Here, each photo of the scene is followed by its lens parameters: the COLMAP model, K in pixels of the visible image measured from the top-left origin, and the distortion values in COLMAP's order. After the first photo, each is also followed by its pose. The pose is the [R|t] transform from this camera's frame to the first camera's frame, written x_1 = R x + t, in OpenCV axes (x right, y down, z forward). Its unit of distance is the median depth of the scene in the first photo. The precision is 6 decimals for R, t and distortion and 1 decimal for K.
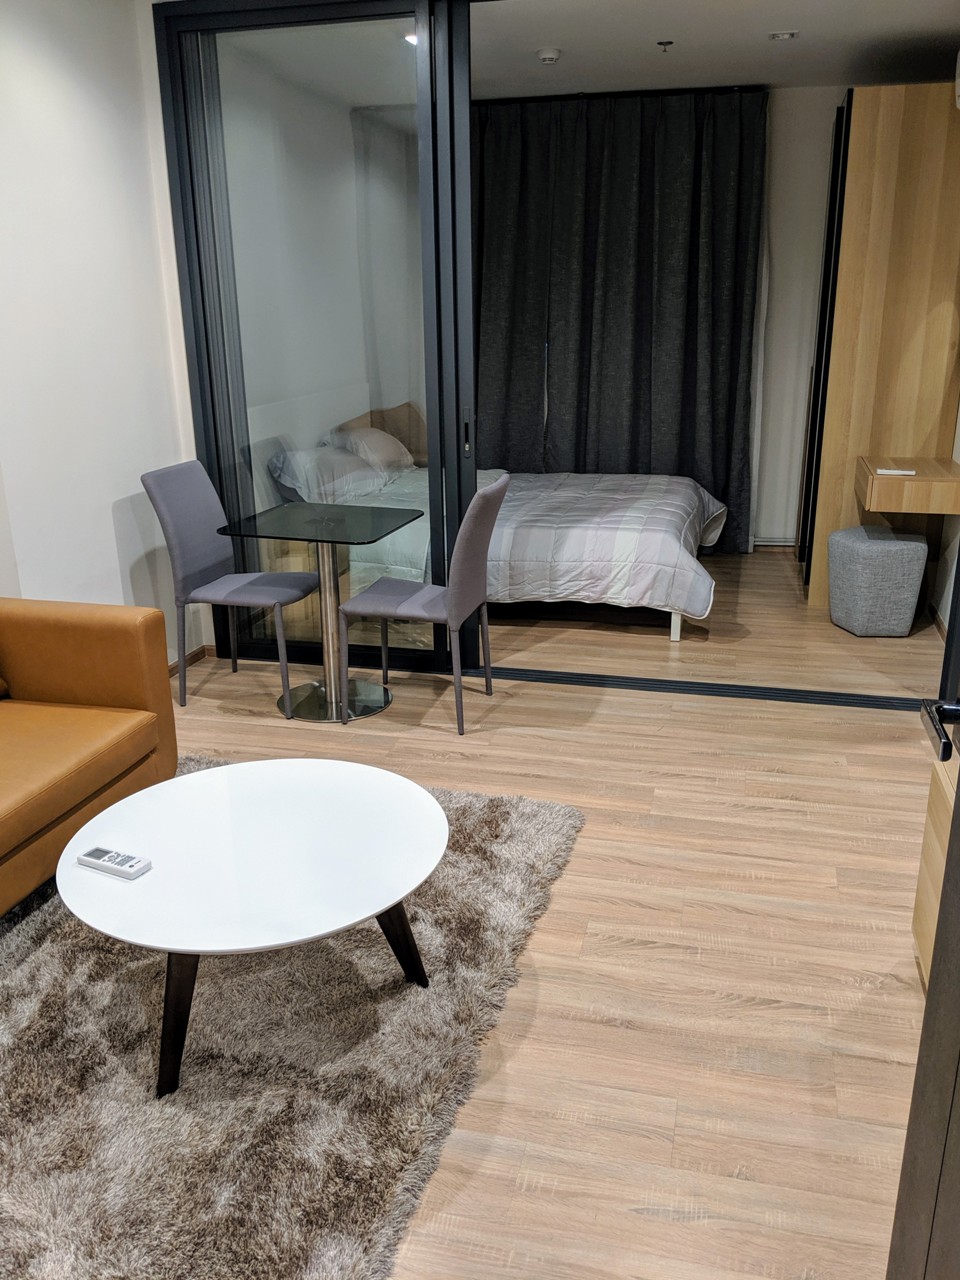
lens RADIAL K [[1035.0, 0, 479.2], [0, 1035.0, 656.3], [0, 0, 1]] dist [0.116995, -0.222555]
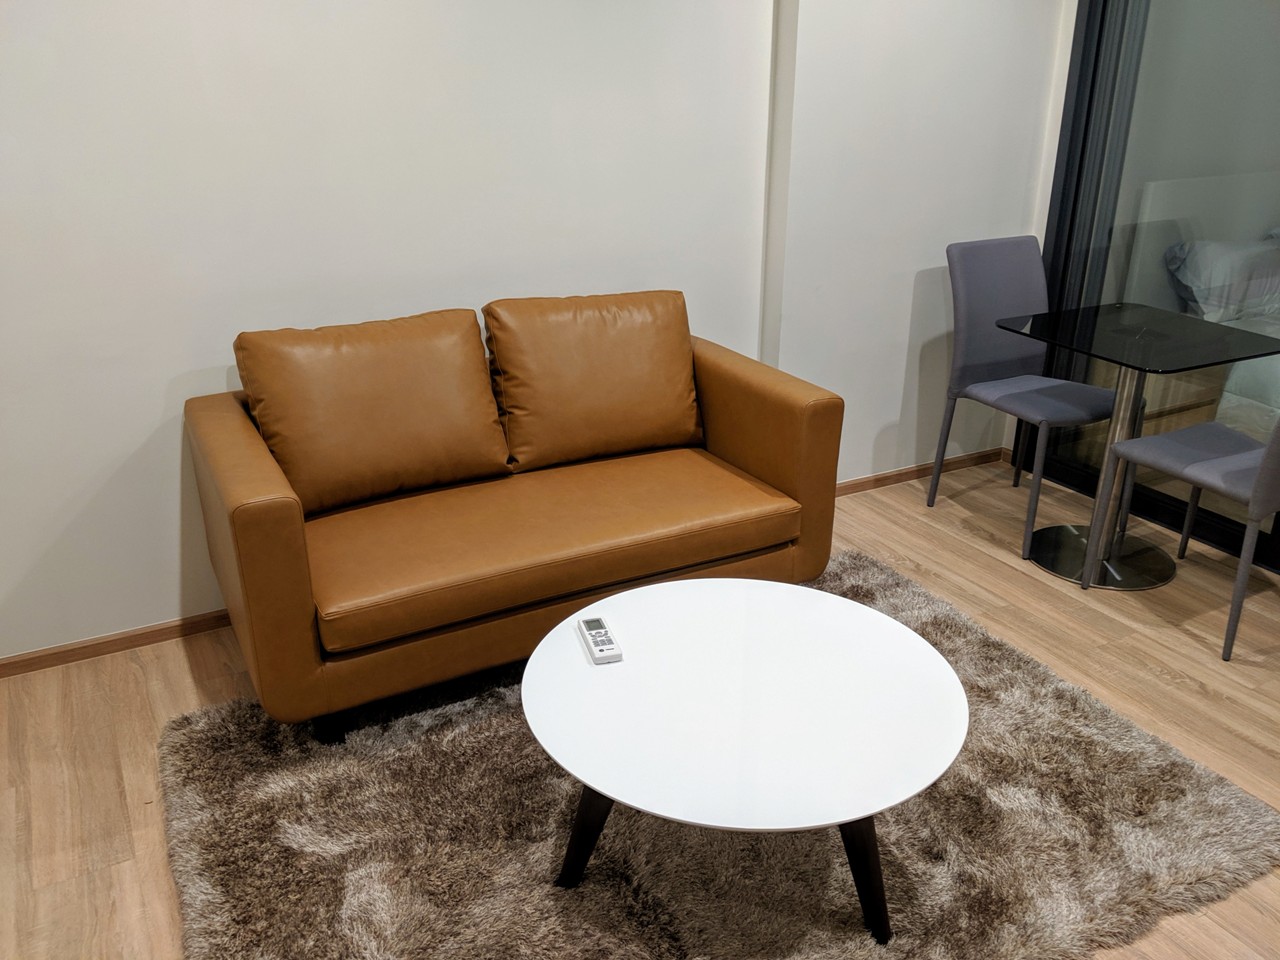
lens RADIAL K [[1060.8, 0, 640.0], [0, 1060.8, 480.0], [0, 0, 1]] dist [0.043326, -0.070398]
pose [[0.687587, 0.284919, -0.667867, 0.163044], [-0.246038, 0.956806, 0.154880, -0.059029], [0.683147, 0.057827, 0.727988, 0.174460]]
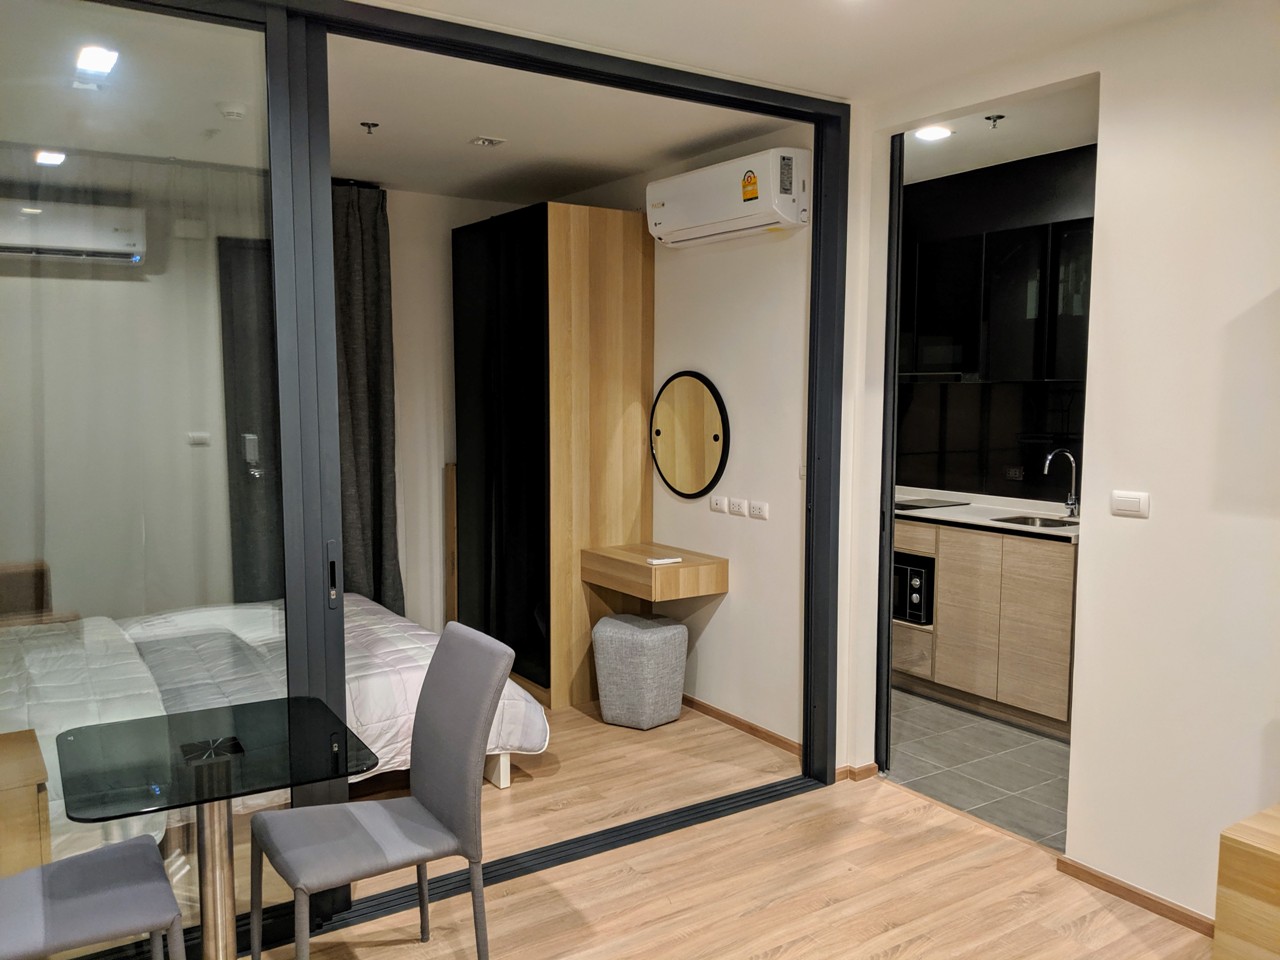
lens RADIAL K [[1035.0, 0, 638.8], [0, 1035.0, 492.4], [0, 0, 1]] dist [0.116995, -0.222555]
pose [[0.666226, -0.064736, 0.742935, -0.433388], [0.234374, 0.963922, -0.126183, -0.141281], [-0.707963, 0.258191, 0.657362, 0.401837]]
